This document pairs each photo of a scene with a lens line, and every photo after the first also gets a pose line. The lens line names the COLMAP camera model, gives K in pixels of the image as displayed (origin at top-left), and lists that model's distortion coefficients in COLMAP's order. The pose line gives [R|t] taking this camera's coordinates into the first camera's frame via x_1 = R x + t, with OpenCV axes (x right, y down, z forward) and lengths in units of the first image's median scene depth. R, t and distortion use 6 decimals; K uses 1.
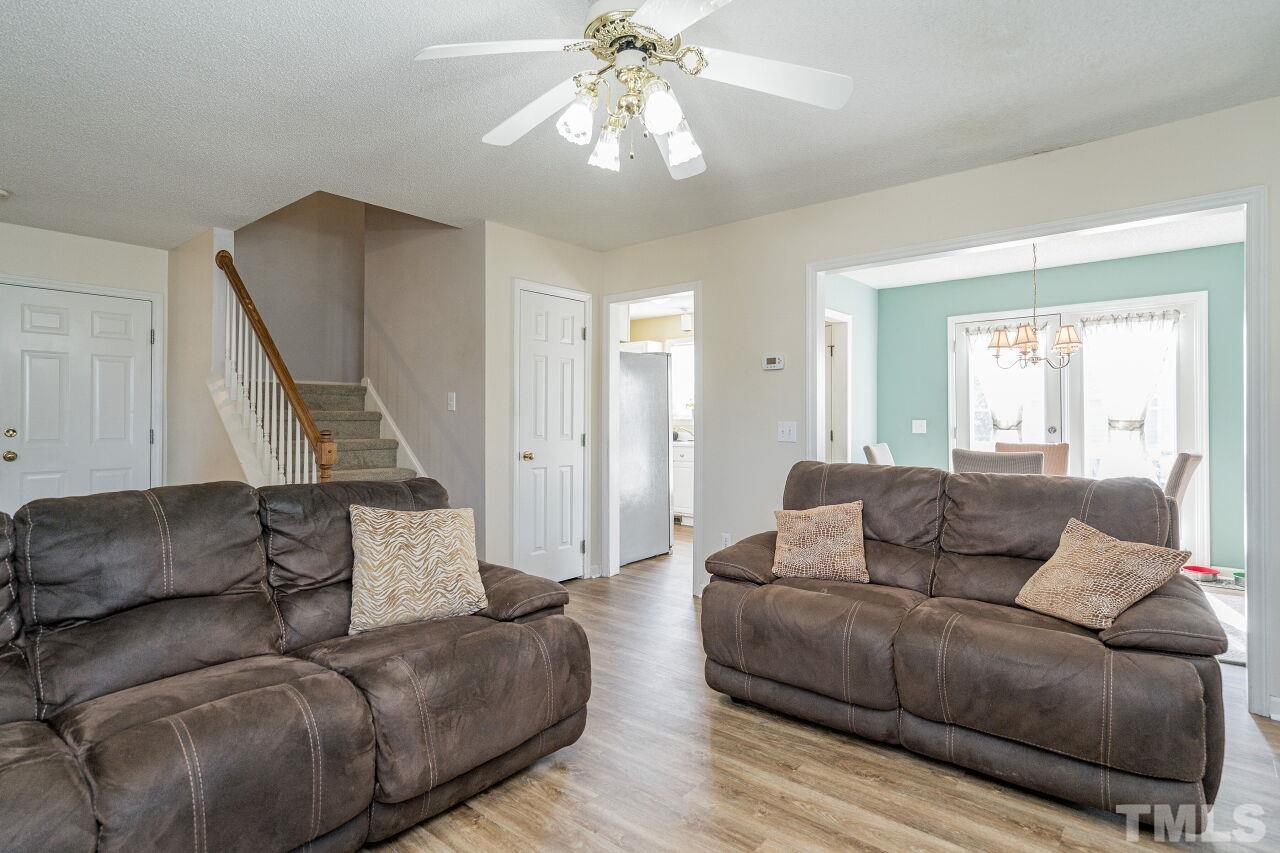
lens RADIAL K [[646.5, 0, 635.2], [0, 646.5, 416.4], [0, 0, 1]] dist [0.005443, 0.000302]
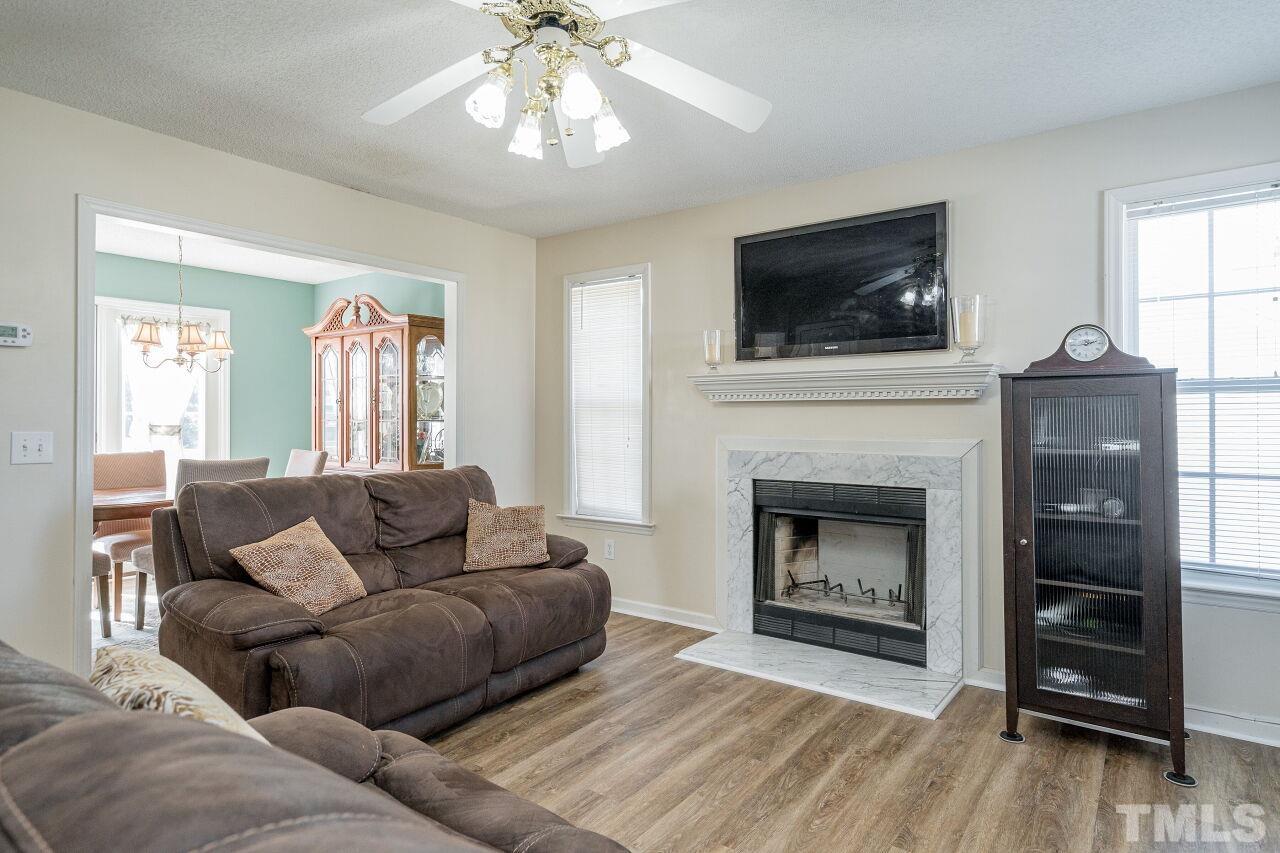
lens RADIAL K [[700.0, 0, 639.5], [0, 700.0, 416.4], [0, 0, 1]] dist [0.005483, 0.001952]
pose [[-0.072968, 0.005048, 0.997322, -0.383478], [-0.001414, 0.999986, -0.005165, -0.003158], [-0.997333, -0.001787, -0.072960, 0.362887]]
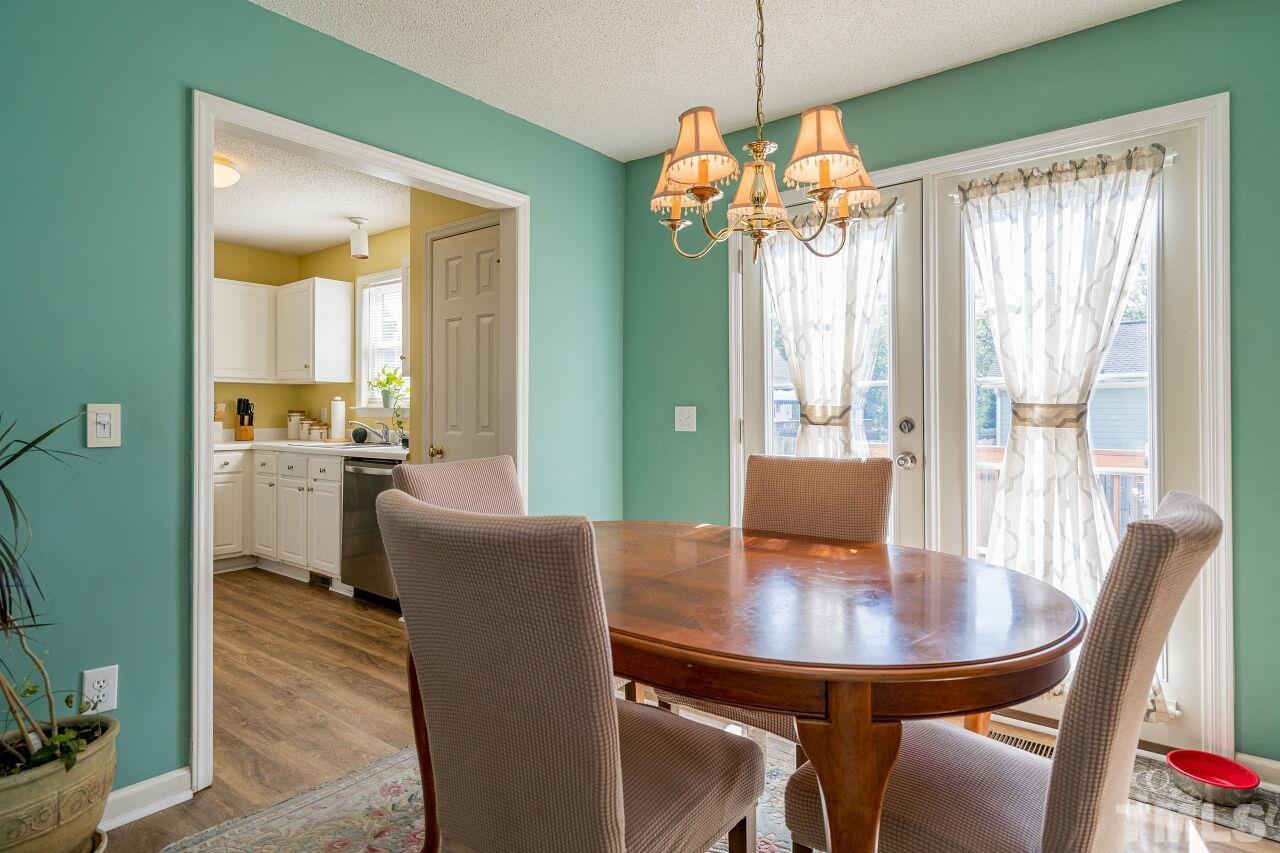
lens RADIAL K [[700.0, 0, 635.0], [0, 700.0, 409.2], [0, 0, 1]] dist [0.005483, 0.001952]
pose [[0.999543, 0.000018, 0.030228, 0.472104], [0.000018, 0.999999, -0.001172, 0.010452], [-0.030228, 0.001172, 0.999542, 0.543162]]
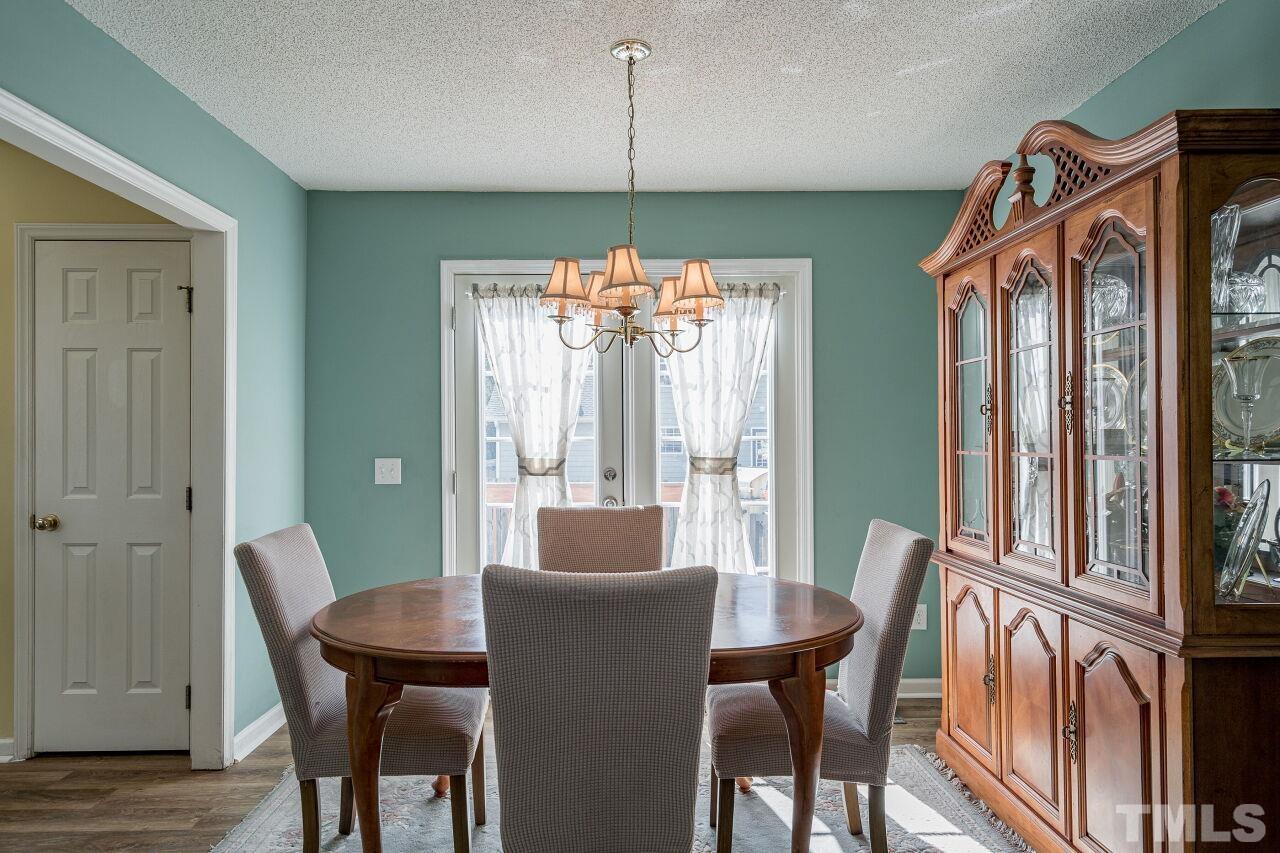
lens RADIAL K [[769.0, 0, 631.3], [0, 769.0, 435.3], [0, 0, 1]] dist [0.005015, 0.002014]
pose [[0.753300, 0.002339, 0.657673, 0.230326], [0.000655, 0.999991, -0.004306, -0.012135], [-0.657677, 0.003674, 0.753291, 0.521586]]
